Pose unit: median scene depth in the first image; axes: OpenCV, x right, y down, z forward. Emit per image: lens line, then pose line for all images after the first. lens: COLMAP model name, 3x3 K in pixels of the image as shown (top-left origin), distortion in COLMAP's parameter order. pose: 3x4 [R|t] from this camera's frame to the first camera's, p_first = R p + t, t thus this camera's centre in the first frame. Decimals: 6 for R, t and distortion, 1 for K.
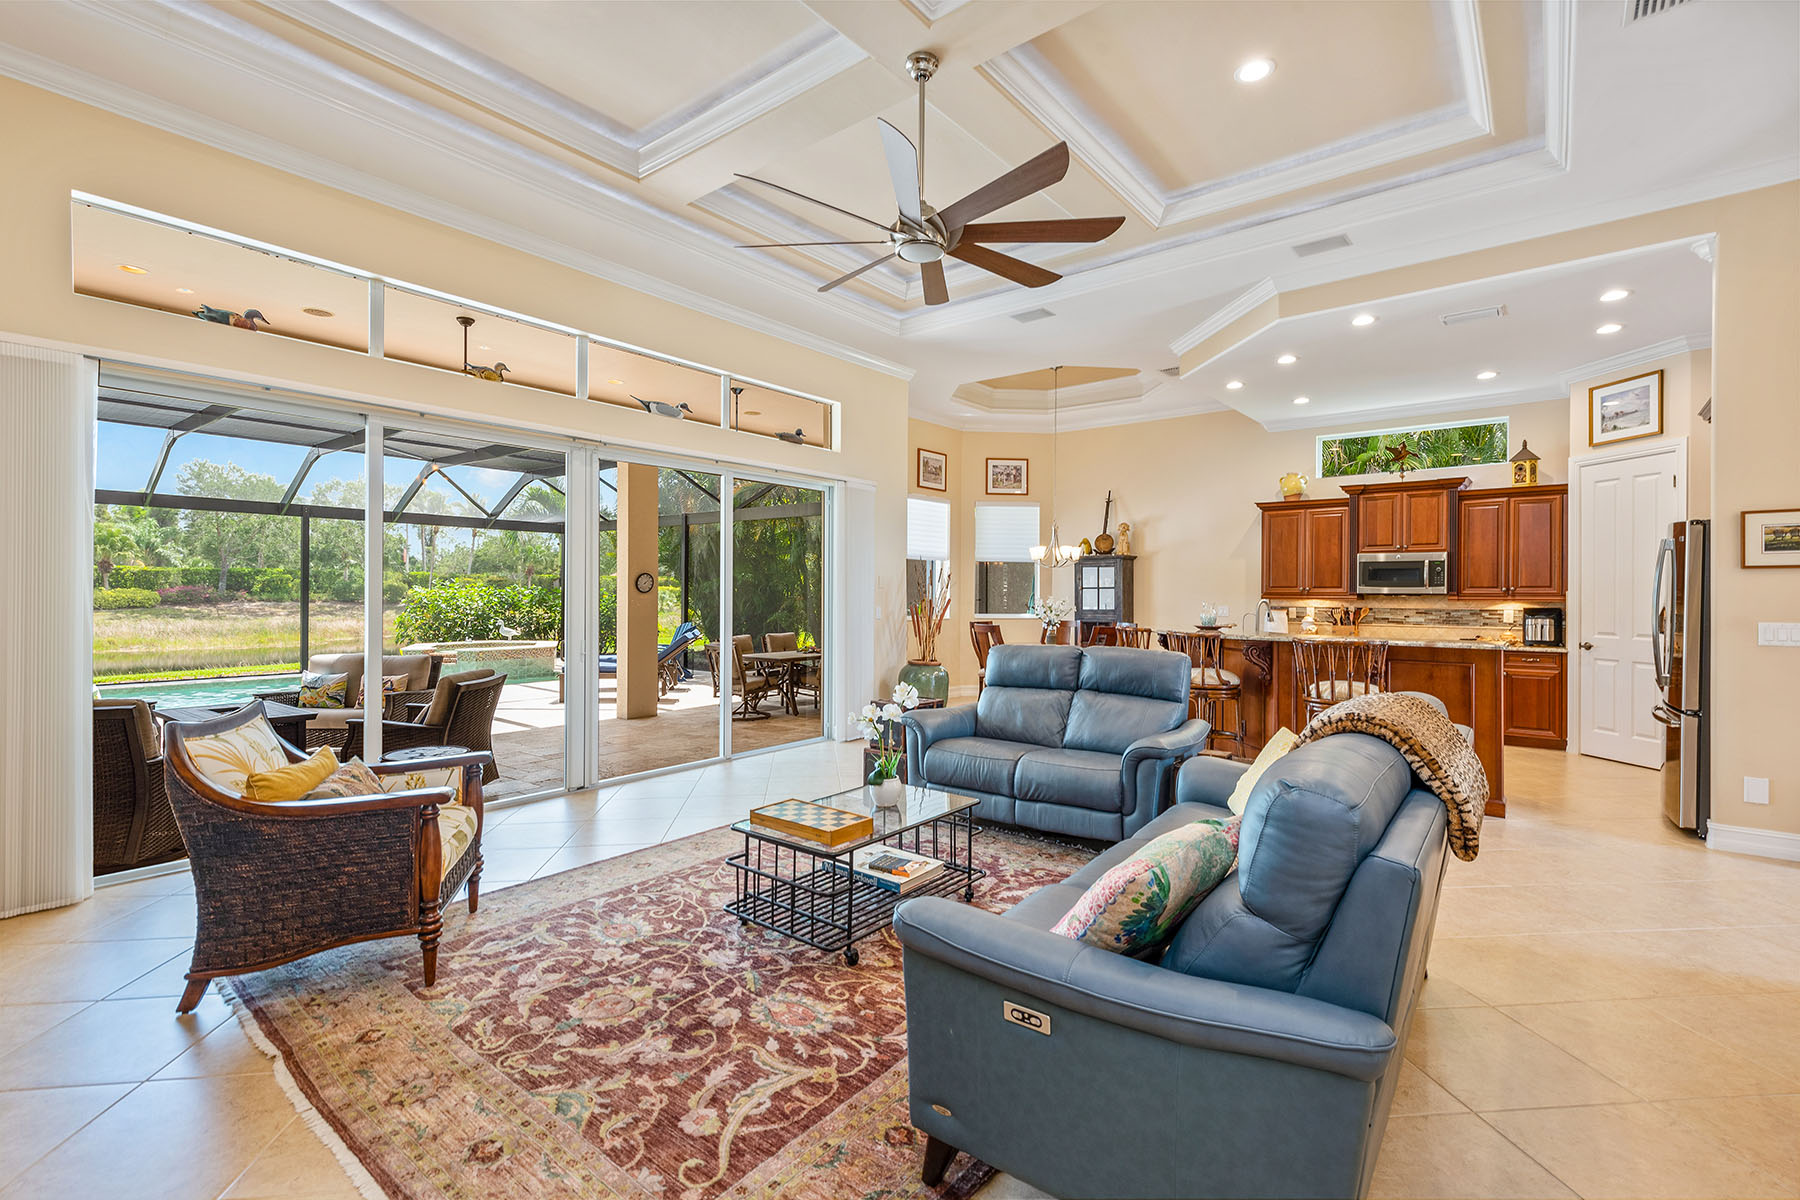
lens RADIAL K [[803.1, 0, 903.3], [0, 803.1, 595.4], [0, 0, 1]] dist [-0.001518, -0.000392]
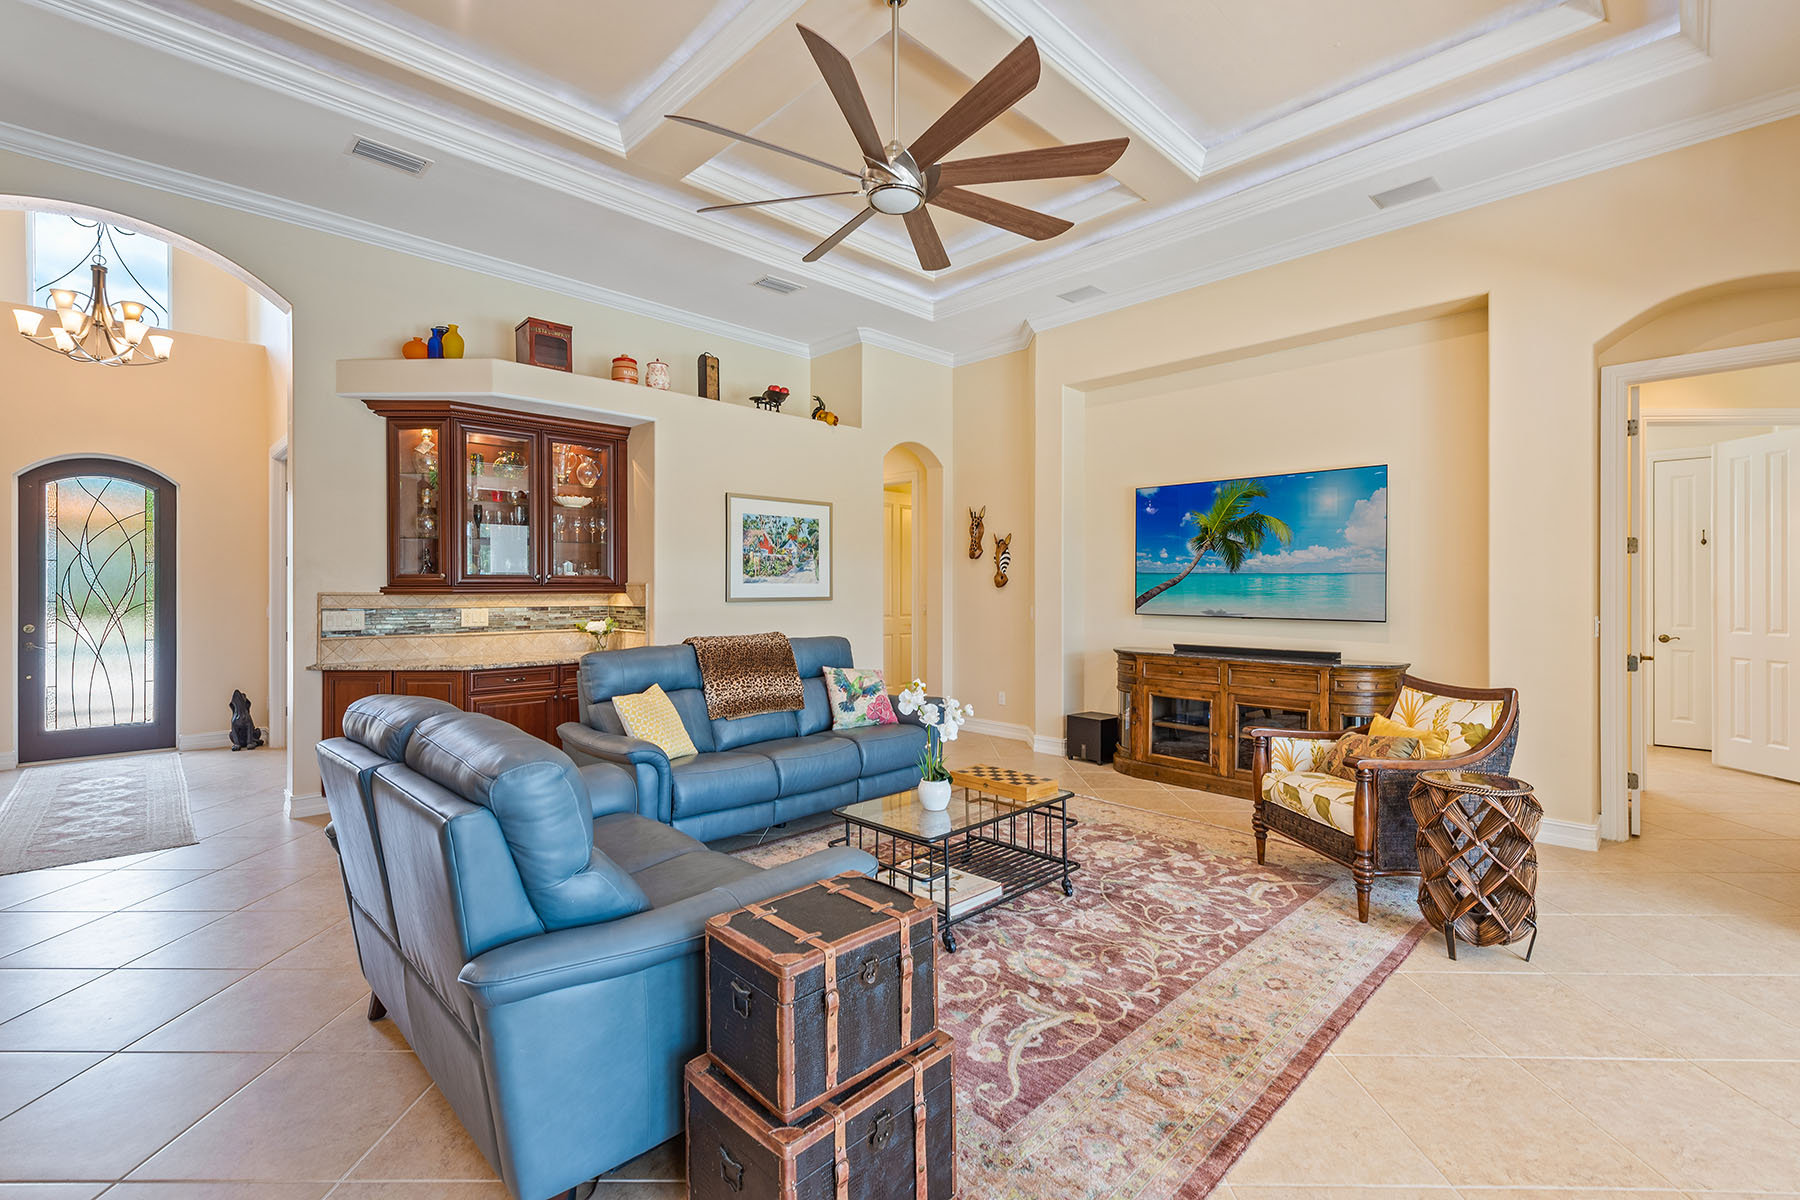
lens RADIAL K [[803.1, 0, 896.2], [0, 803.1, 597.8], [0, 0, 1]] dist [-0.001518, -0.000392]
pose [[-0.991772, -0.001932, 0.127999, -0.120803], [-0.000240, 0.999912, 0.013239, -0.008188], [-0.128013, 0.013099, -0.991686, 2.387302]]
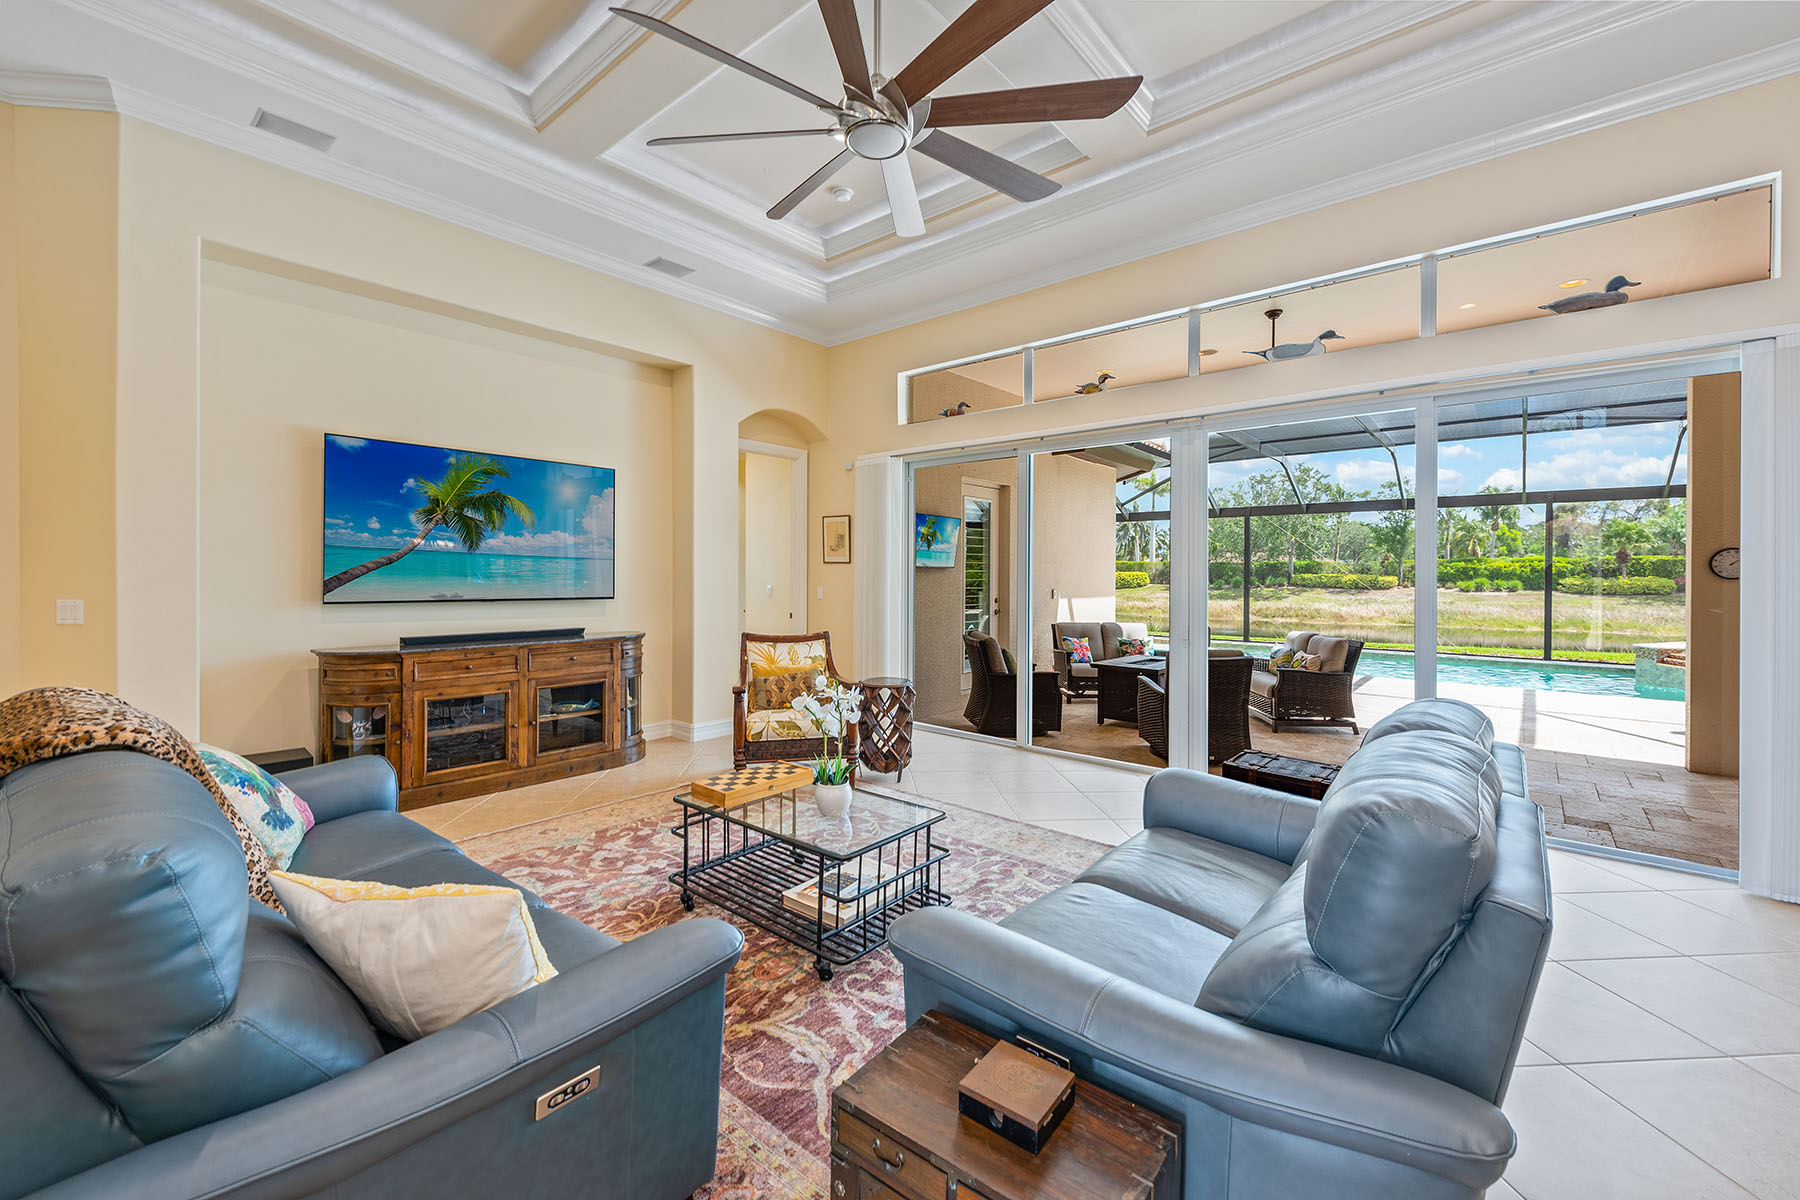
lens RADIAL K [[719.3, 0, 914.6], [0, 719.3, 573.1], [0, 0, 1]] dist [0.008211, -0.000045]
pose [[-0.019883, -0.004545, -0.999792, 0.931816], [-0.009377, 0.999947, -0.004359, 0.000369], [0.999758, 0.009288, -0.019925, 1.343207]]
